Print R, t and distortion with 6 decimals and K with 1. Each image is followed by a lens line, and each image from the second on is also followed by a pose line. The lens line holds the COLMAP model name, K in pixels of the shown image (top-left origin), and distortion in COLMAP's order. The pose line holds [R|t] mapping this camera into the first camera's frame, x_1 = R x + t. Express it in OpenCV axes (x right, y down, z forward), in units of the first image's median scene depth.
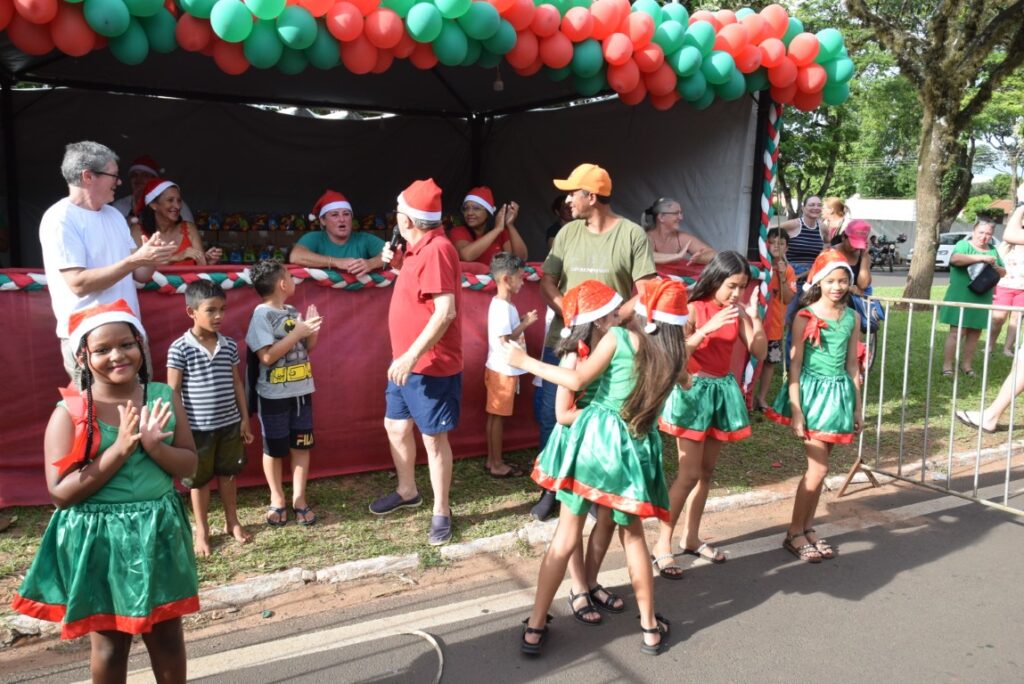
lens RADIAL K [[789.3, 0, 512.1], [0, 789.3, 350.0], [0, 0, 1]] dist [-0.031047, -0.004739]
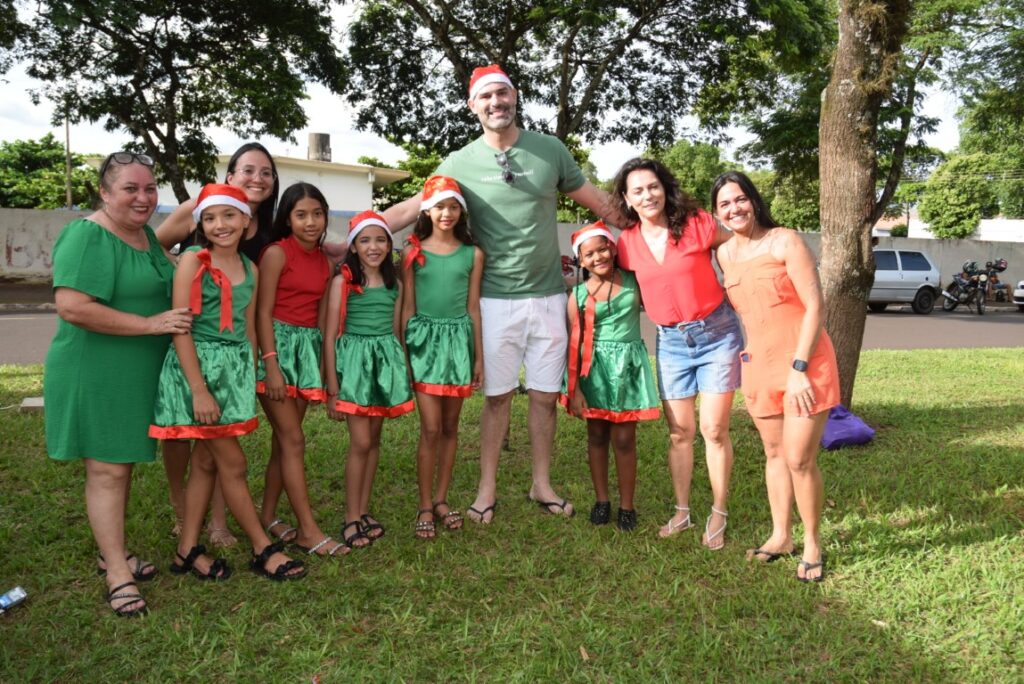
lens RADIAL K [[797.1, 0, 508.9], [0, 797.1, 345.6], [0, 0, 1]] dist [-0.037008, 0.013108]
pose [[0.985295, 0.028771, -0.168420, 0.869340], [-0.034788, 0.998854, -0.032884, -0.157704], [0.167281, 0.038260, 0.985167, 1.123516]]
